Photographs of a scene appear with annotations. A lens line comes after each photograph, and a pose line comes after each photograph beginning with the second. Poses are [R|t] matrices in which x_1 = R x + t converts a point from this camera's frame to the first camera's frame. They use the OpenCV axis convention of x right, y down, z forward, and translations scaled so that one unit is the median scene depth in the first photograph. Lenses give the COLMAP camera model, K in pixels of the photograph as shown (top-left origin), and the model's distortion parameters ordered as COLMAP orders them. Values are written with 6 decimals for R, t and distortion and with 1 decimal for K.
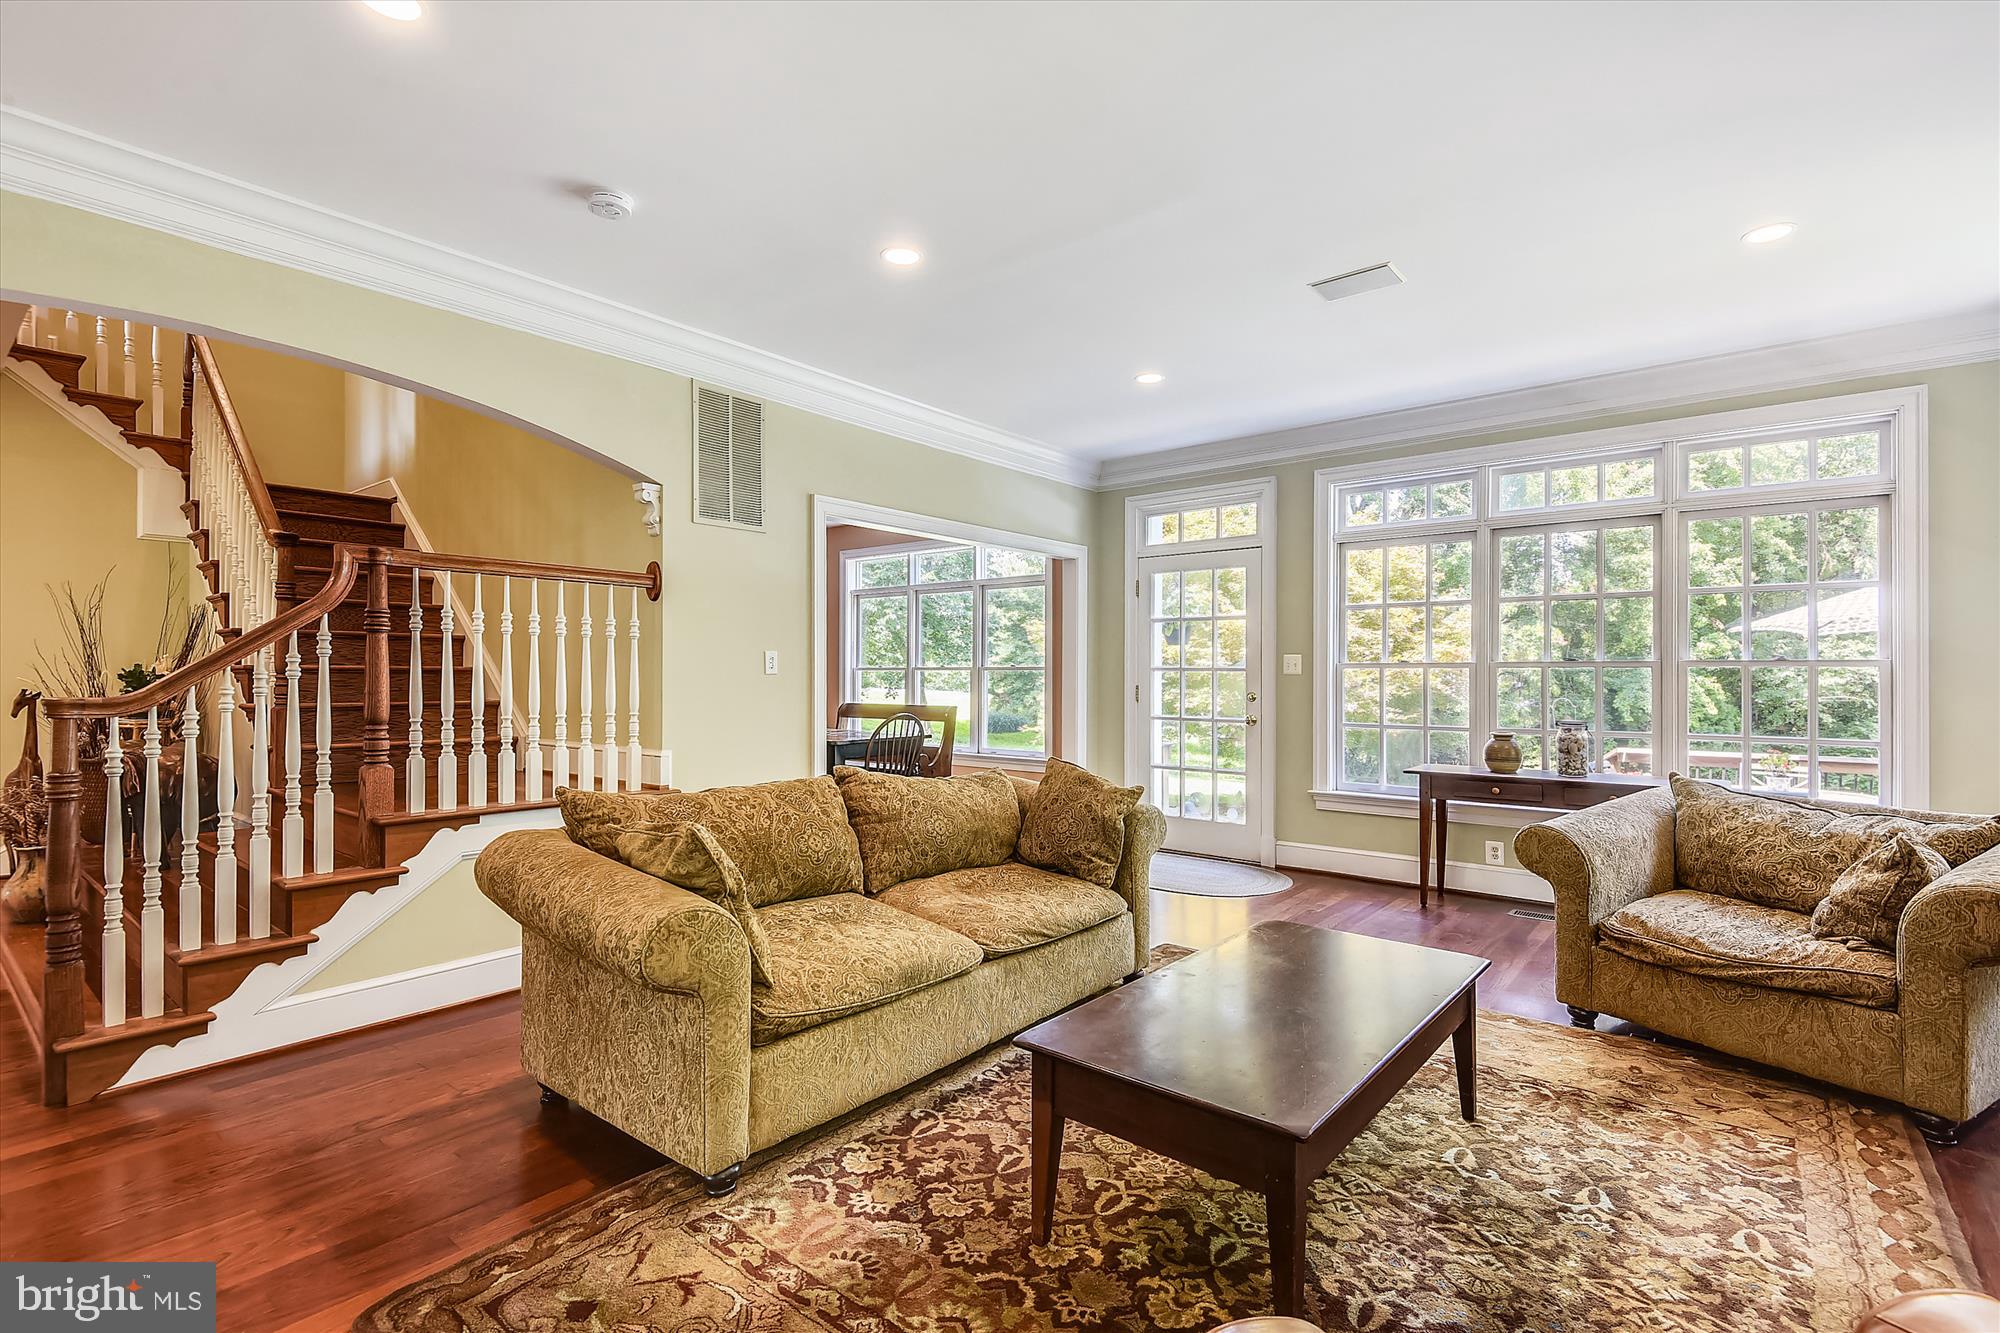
lens RADIAL K [[924.0, 0, 1005.2], [0, 924.0, 671.2], [0, 0, 1]] dist [0.051087, 0.000218]
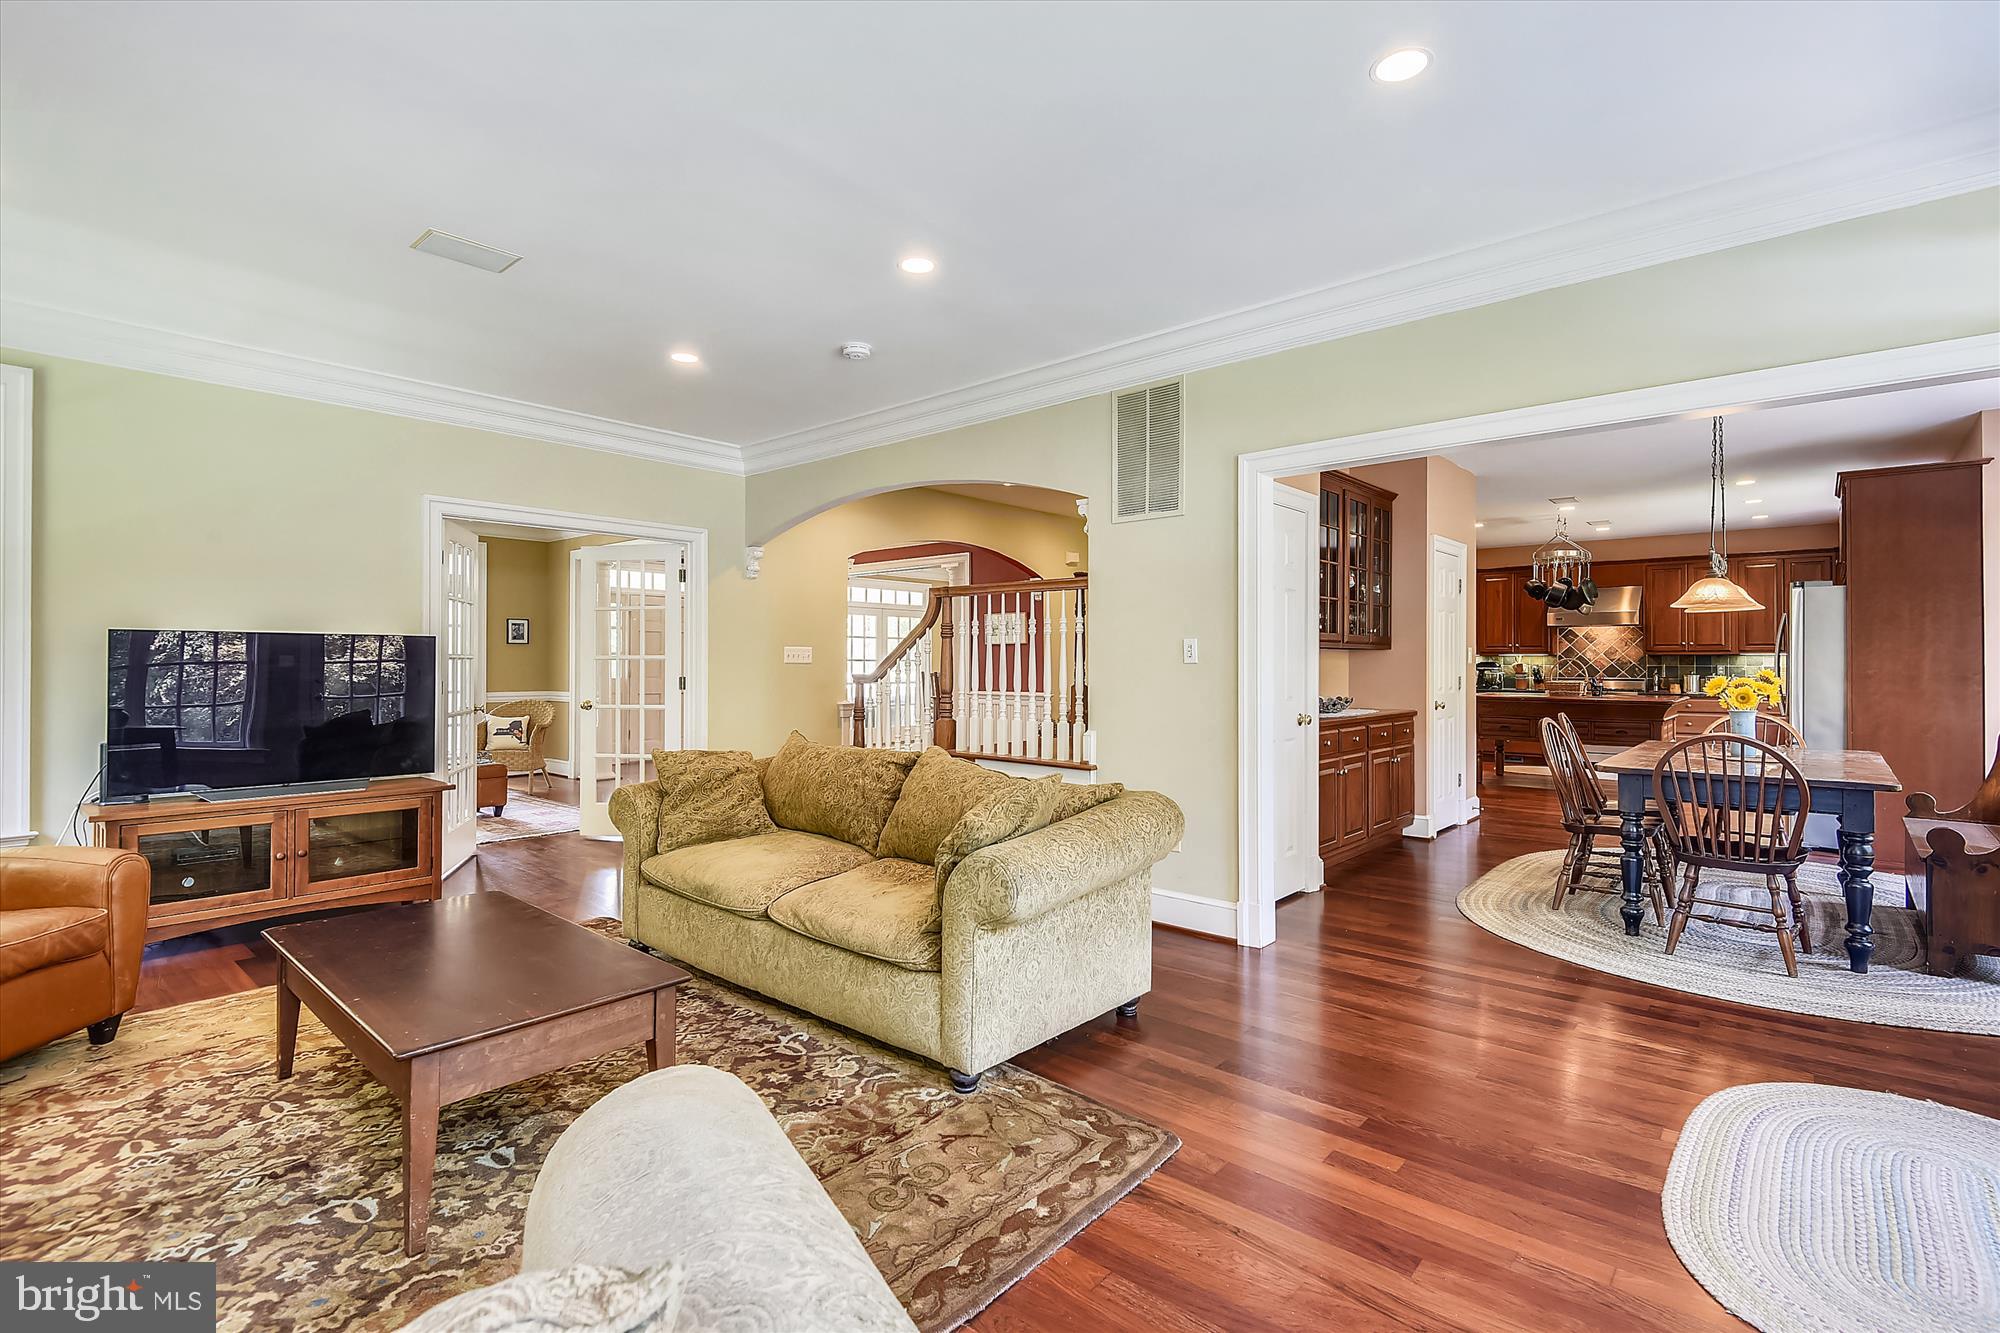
lens RADIAL K [[920.1, 0, 1007.1], [0, 920.1, 672.6], [0, 0, 1]] dist [0.011840, -0.000593]
pose [[-0.030803, 0.003270, -0.999520, 0.763041], [0.002282, 0.999992, 0.003202, 0.009518], [0.999523, -0.002182, -0.030810, 0.942385]]
